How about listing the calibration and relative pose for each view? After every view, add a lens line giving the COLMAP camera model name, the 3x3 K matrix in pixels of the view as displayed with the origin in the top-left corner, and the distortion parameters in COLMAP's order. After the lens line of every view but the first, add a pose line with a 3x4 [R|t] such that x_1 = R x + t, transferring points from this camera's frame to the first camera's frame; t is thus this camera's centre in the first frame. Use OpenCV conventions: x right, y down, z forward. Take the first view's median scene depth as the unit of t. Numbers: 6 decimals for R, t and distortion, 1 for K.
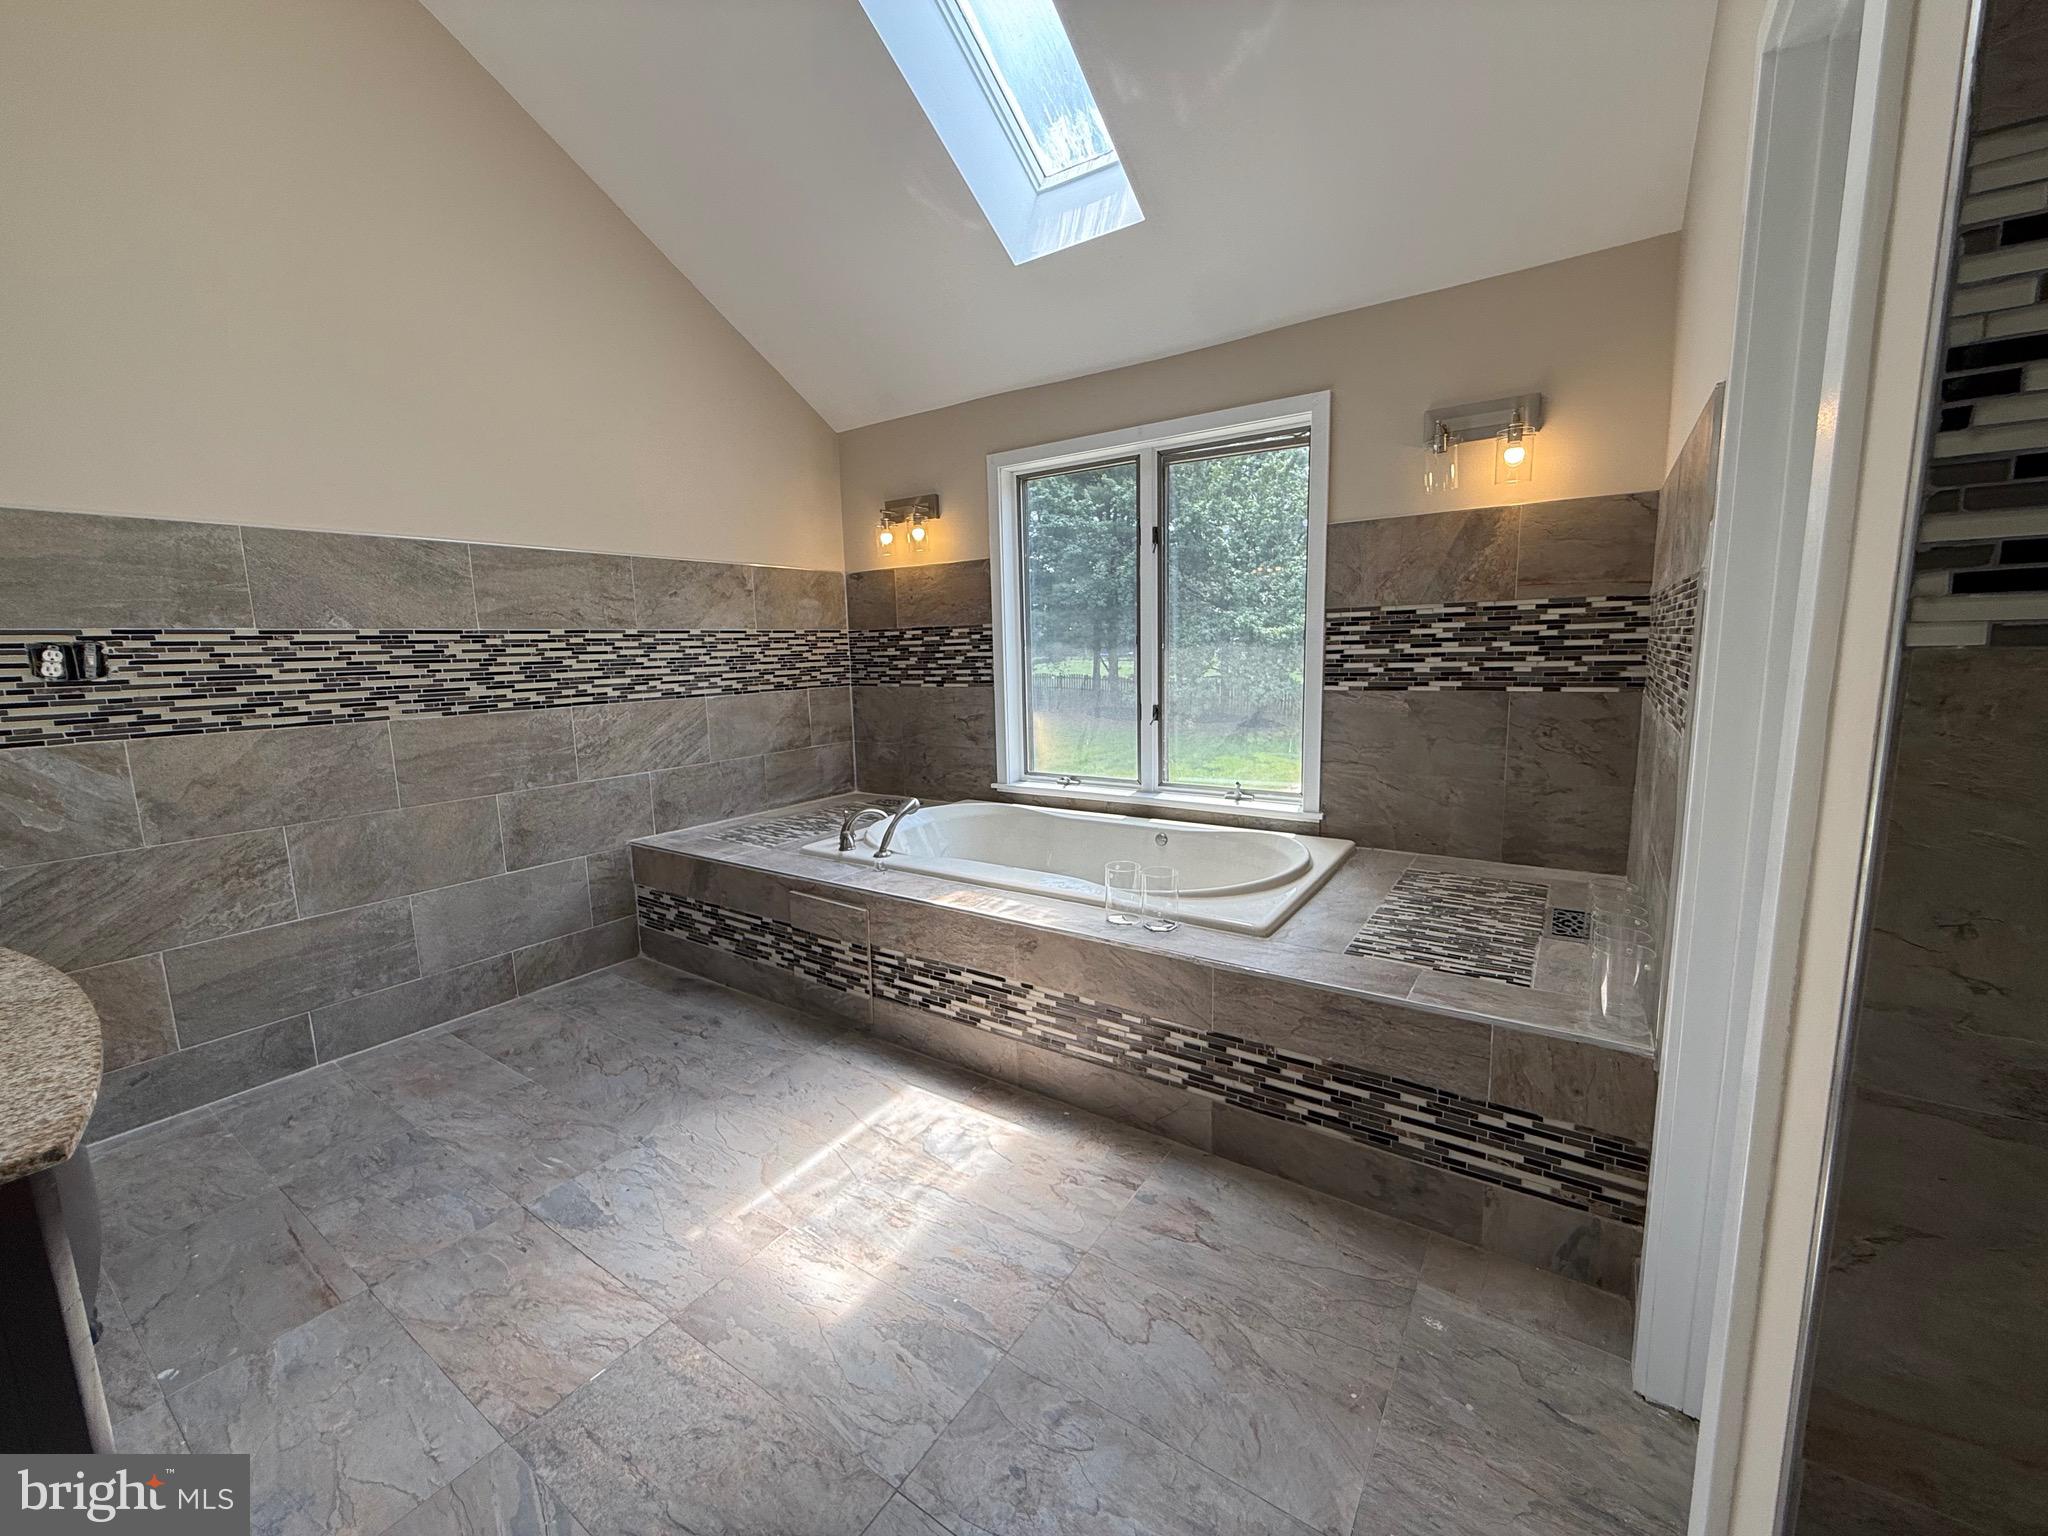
lens RADIAL K [[817.0, 0, 1028.3], [0, 817.0, 769.7], [0, 0, 1]] dist [0.001159, -0.000054]
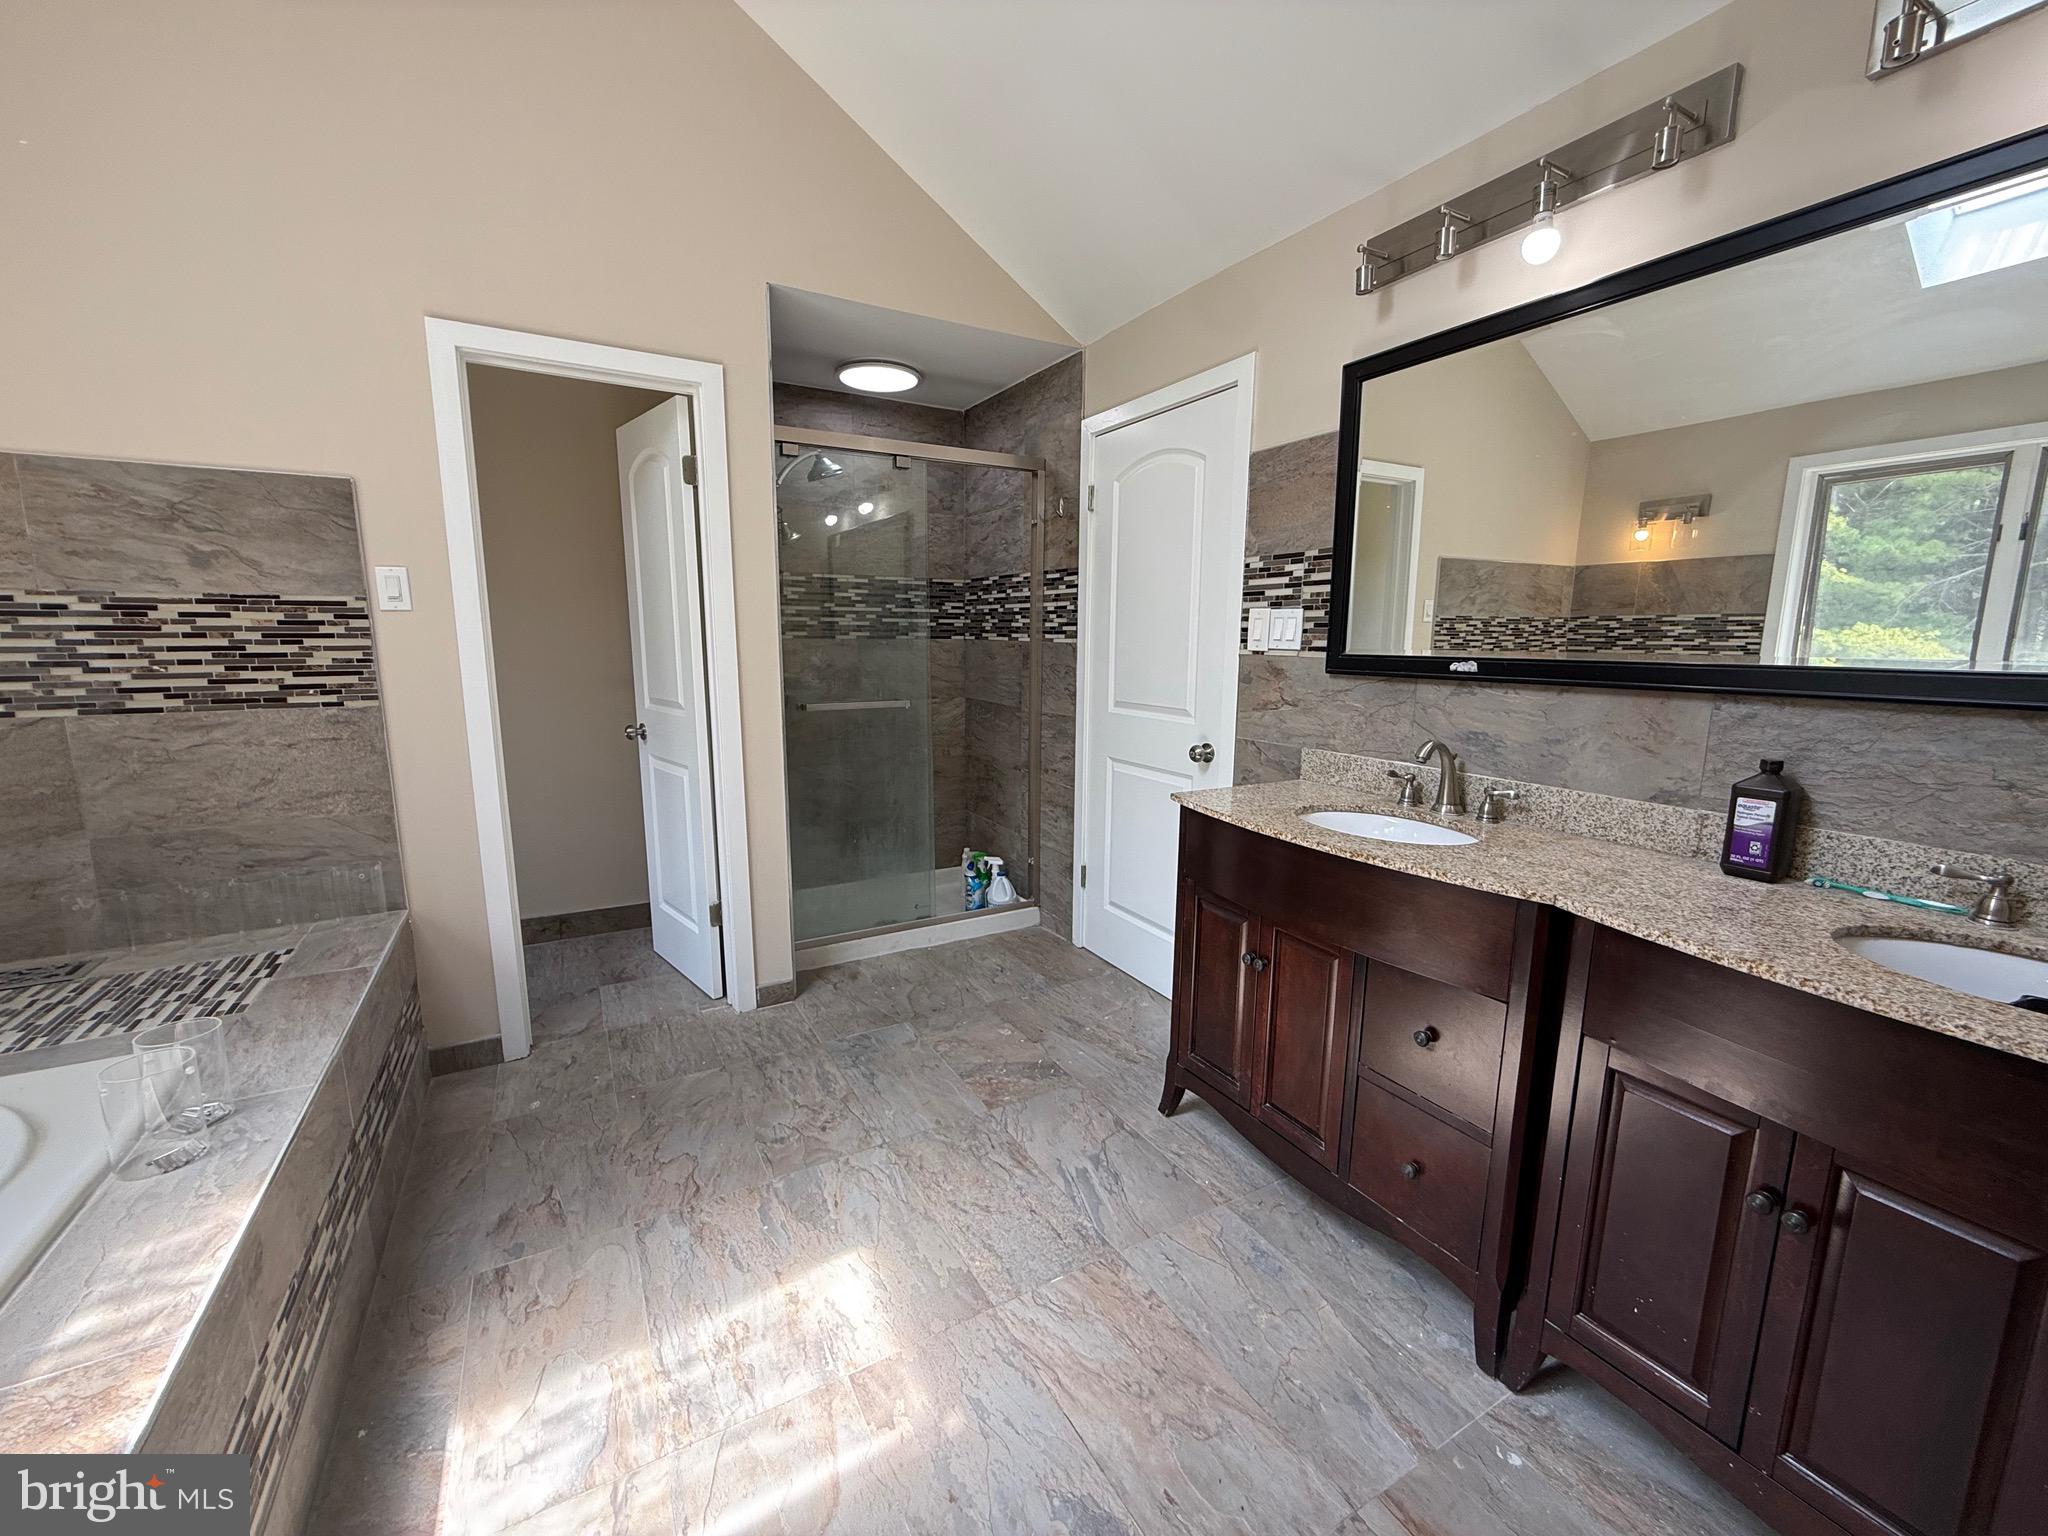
lens RADIAL K [[817.0, 0, 1025.2], [0, 817.0, 767.8], [0, 0, 1]] dist [0.001159, -0.000054]
pose [[-0.897816, -0.052777, 0.437197, -0.750860], [0.083950, 0.954073, 0.287570, -0.205489], [-0.432295, 0.294887, -0.852152, 1.410996]]
